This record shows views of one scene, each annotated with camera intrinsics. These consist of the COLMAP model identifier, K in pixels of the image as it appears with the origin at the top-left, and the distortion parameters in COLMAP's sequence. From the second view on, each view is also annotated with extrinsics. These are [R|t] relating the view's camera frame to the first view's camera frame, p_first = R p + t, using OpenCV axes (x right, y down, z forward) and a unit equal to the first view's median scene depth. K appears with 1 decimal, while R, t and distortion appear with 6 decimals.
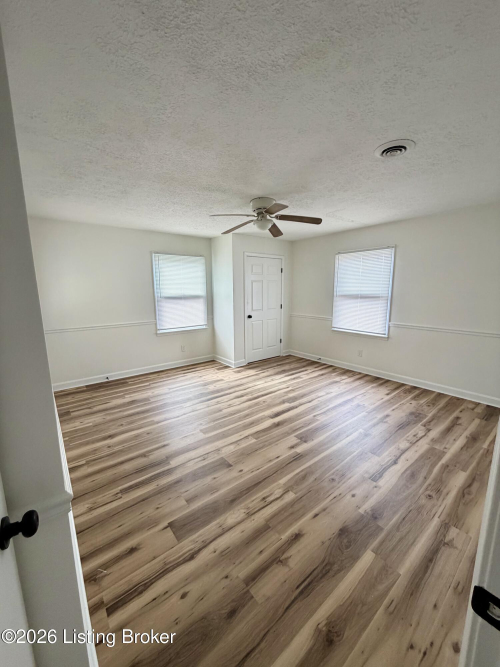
lens RADIAL K [[264.2, 0, 248.5], [0, 264.2, 332.6], [0, 0, 1]] dist [0.001288, -0.000274]
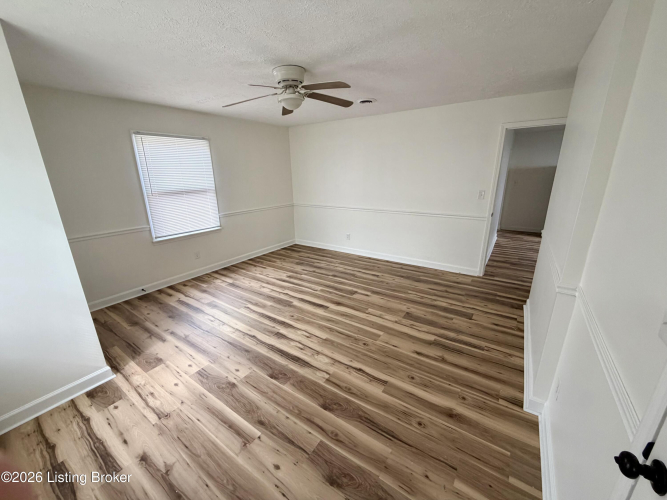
lens RADIAL K [[264.2, 0, 332.9], [0, 264.2, 249.1], [0, 0, 1]] dist [0.001288, -0.000274]
pose [[-0.287717, -0.260556, 0.921591, -0.677721], [0.180725, 0.930221, 0.319418, -0.183536], [-0.940509, 0.258456, -0.220551, 0.949712]]
